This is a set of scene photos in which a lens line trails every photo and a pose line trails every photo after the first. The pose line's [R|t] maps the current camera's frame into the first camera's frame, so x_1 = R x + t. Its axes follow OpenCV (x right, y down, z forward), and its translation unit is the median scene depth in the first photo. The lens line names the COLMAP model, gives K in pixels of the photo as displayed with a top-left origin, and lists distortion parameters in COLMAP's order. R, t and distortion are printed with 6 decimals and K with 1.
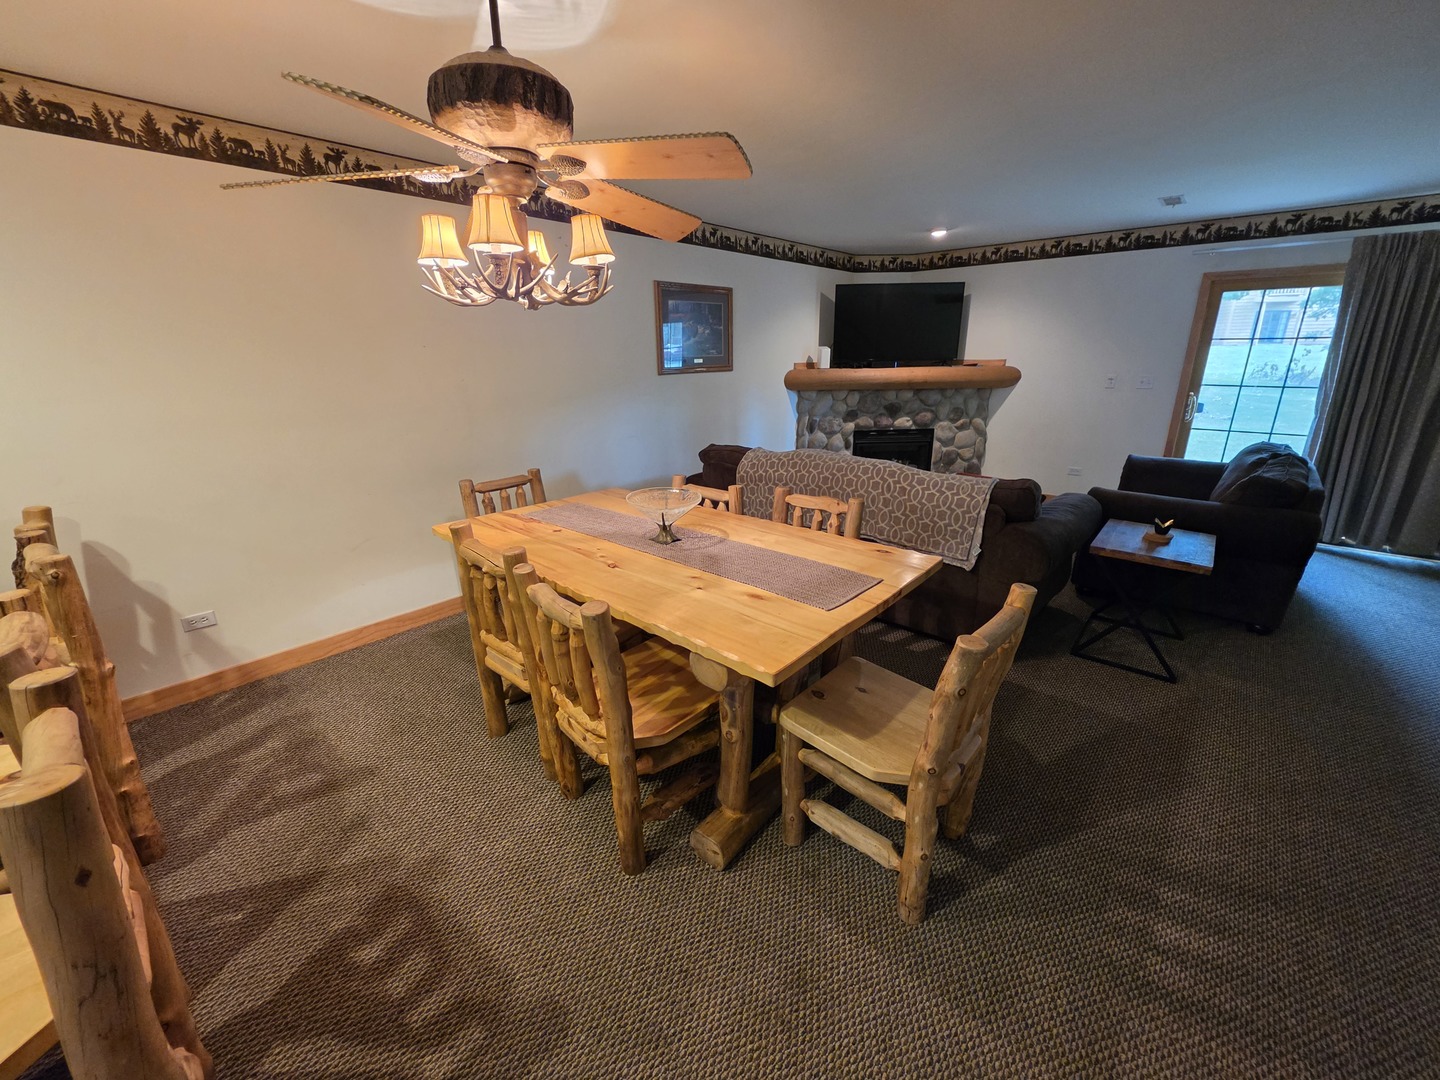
lens RADIAL K [[580.8, 0, 718.0], [0, 580.8, 536.1], [0, 0, 1]] dist [-0.000525, -0.000203]
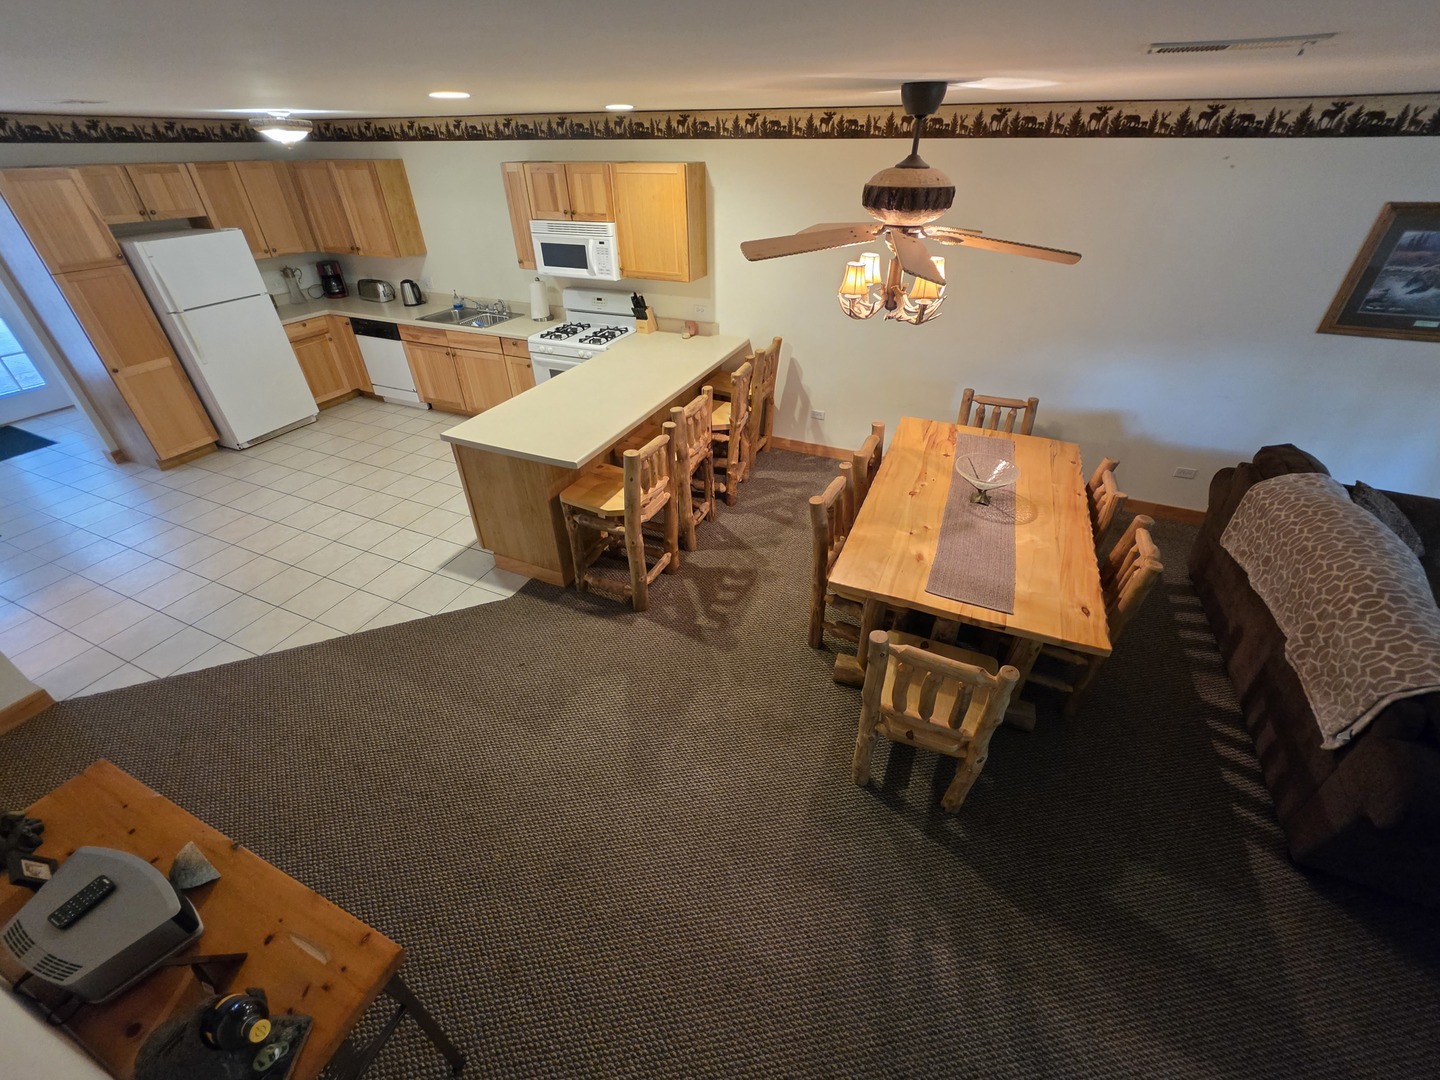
lens RADIAL K [[585.5, 0, 722.2], [0, 585.5, 536.0], [0, 0, 1]] dist [-0.004310, 0.000641]
pose [[0.314832, 0.542444, -0.778868, 0.317653], [-0.289551, 0.836371, 0.465451, -0.147836], [0.903903, 0.078983, 0.420381, -0.009336]]
